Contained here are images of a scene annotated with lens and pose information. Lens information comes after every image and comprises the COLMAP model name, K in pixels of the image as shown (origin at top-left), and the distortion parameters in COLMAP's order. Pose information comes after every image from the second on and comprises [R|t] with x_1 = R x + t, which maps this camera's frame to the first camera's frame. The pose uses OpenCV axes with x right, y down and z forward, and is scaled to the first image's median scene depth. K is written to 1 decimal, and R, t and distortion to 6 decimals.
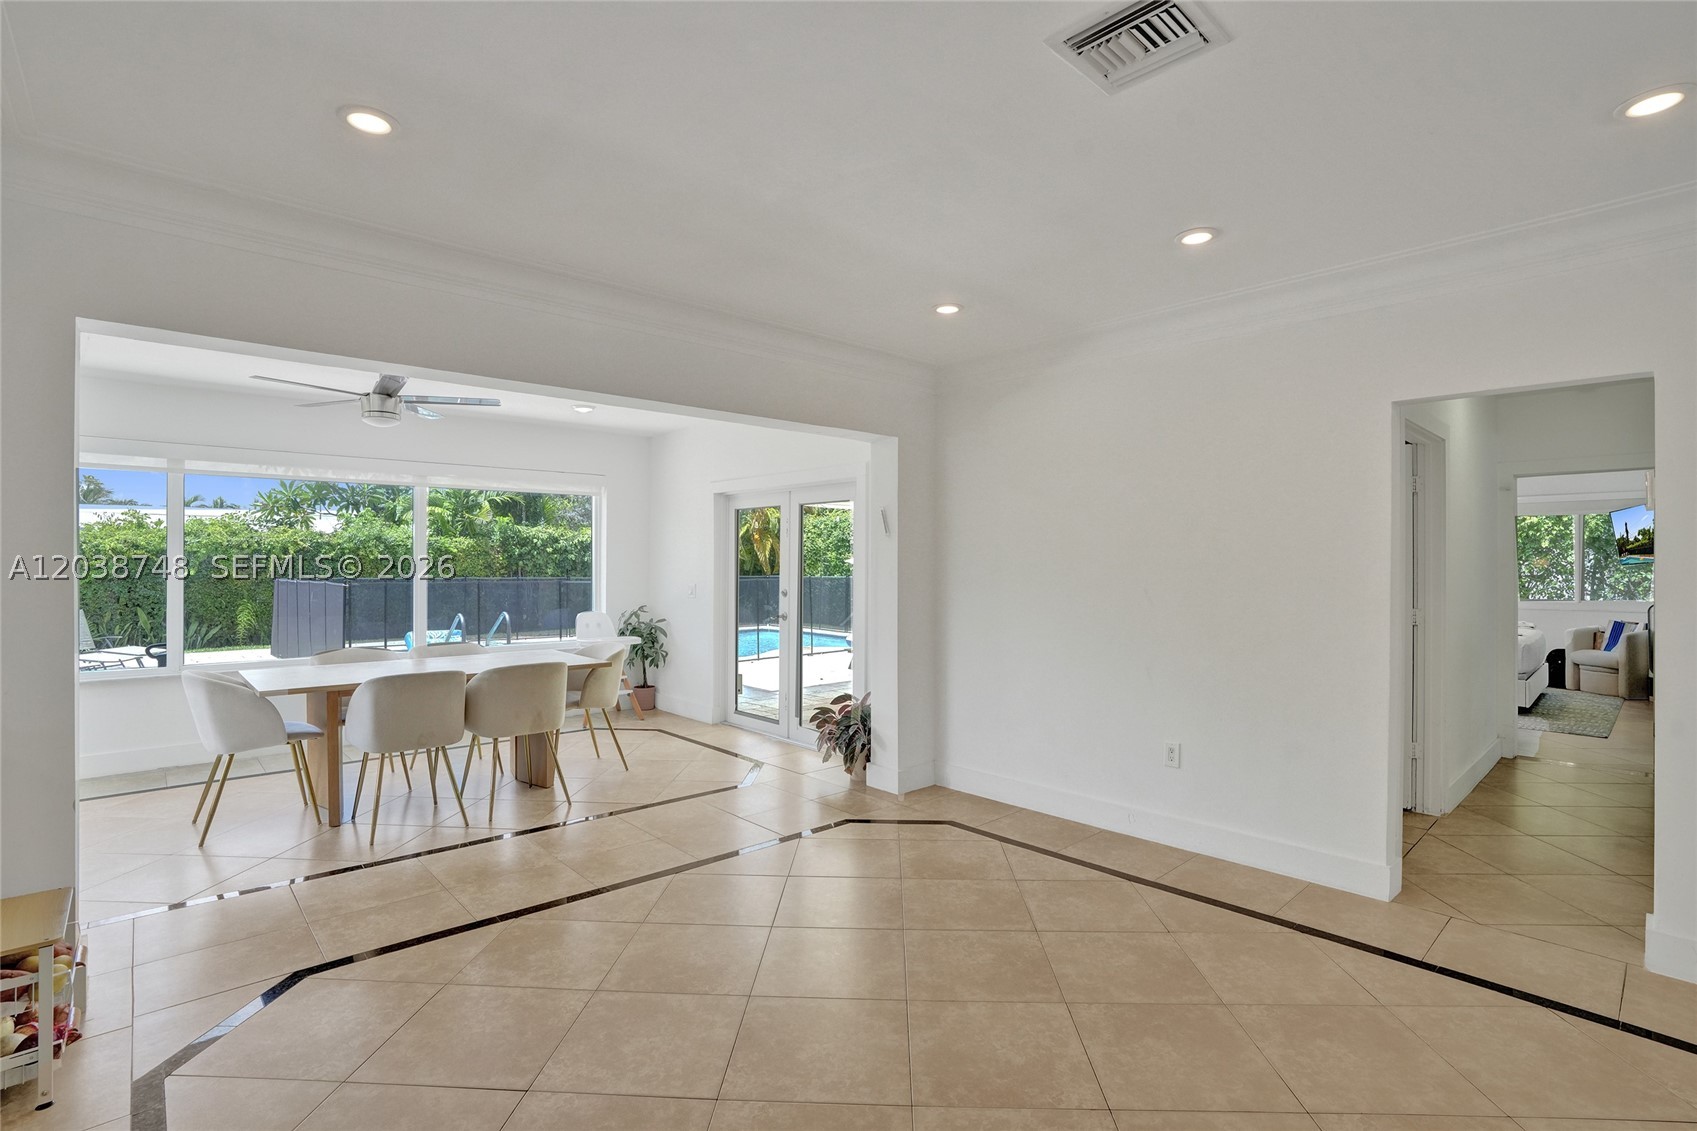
lens RADIAL K [[798.9, 0, 840.8], [0, 798.9, 563.0], [0, 0, 1]] dist [-0.055889, 0.014768]
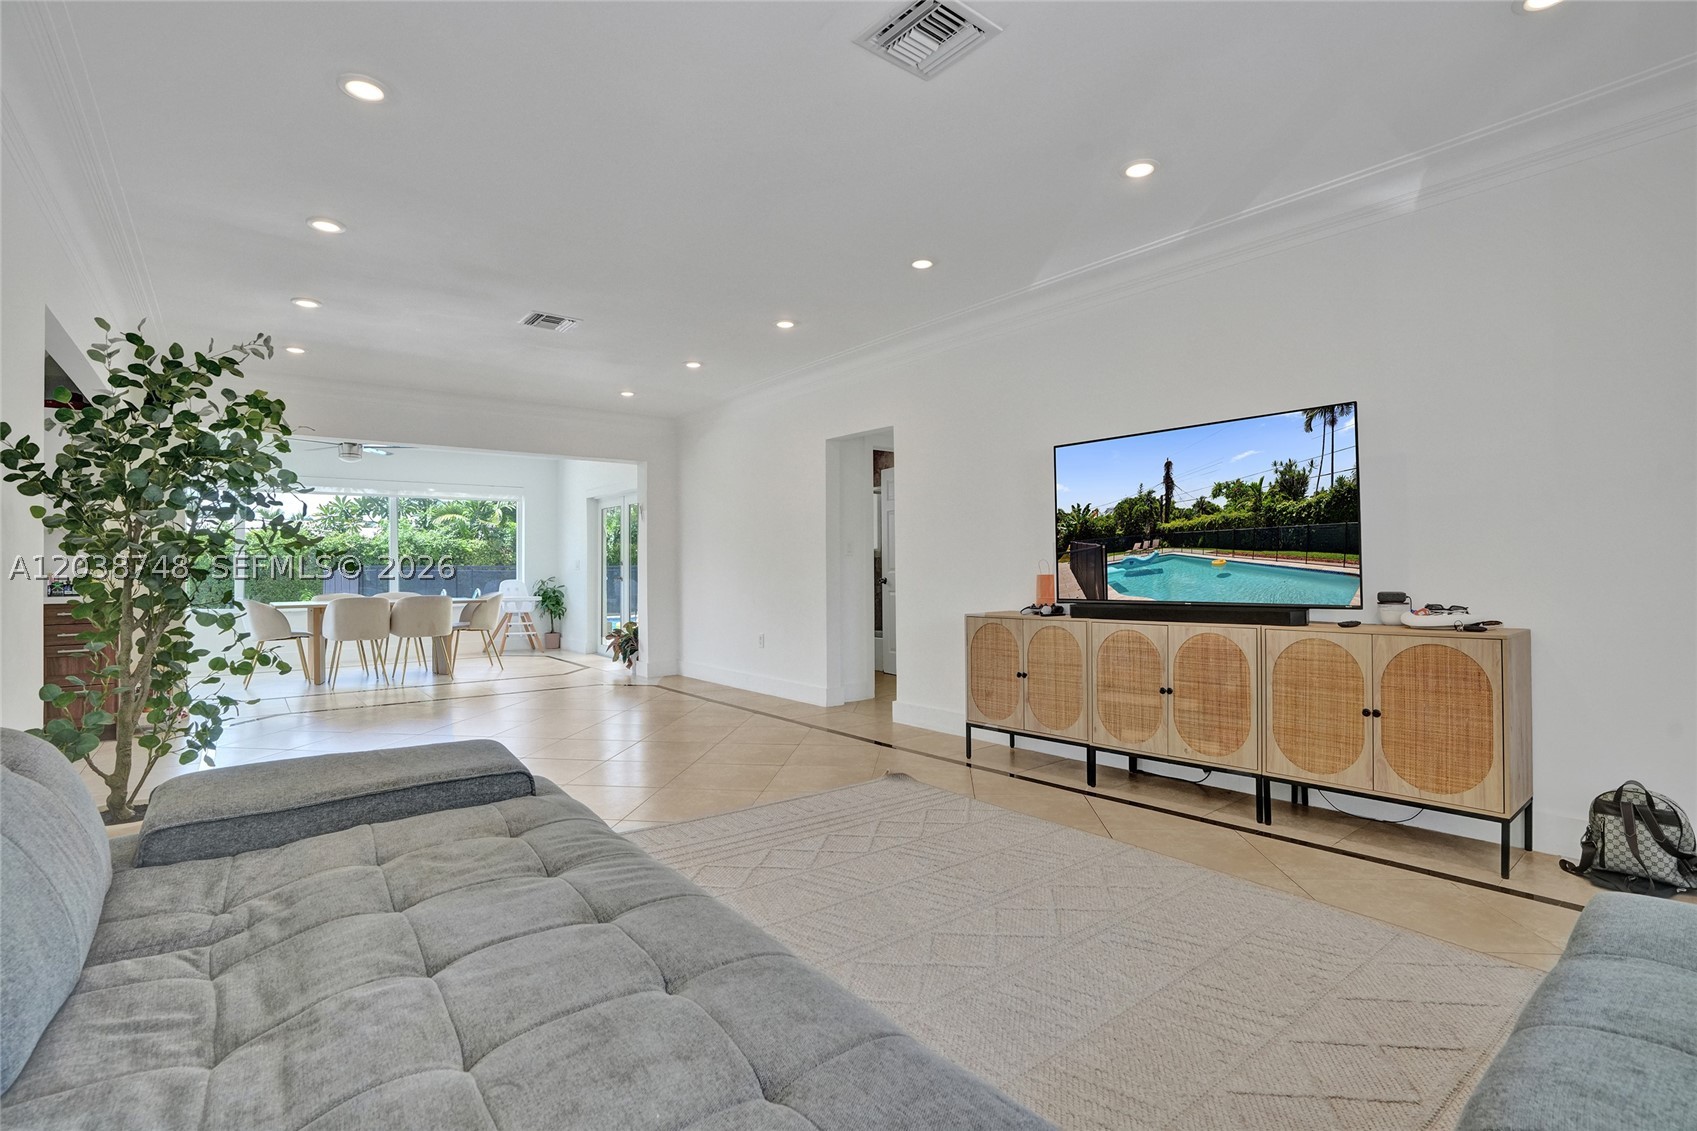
lens RADIAL K [[798.9, 0, 854.2], [0, 798.9, 564.9], [0, 0, 1]] dist [-0.055889, 0.014768]
pose [[0.997992, -0.008245, -0.062794, 0.396714], [0.007694, 0.999930, -0.009021, 0.049526], [0.062864, 0.008519, 0.997986, -0.411074]]
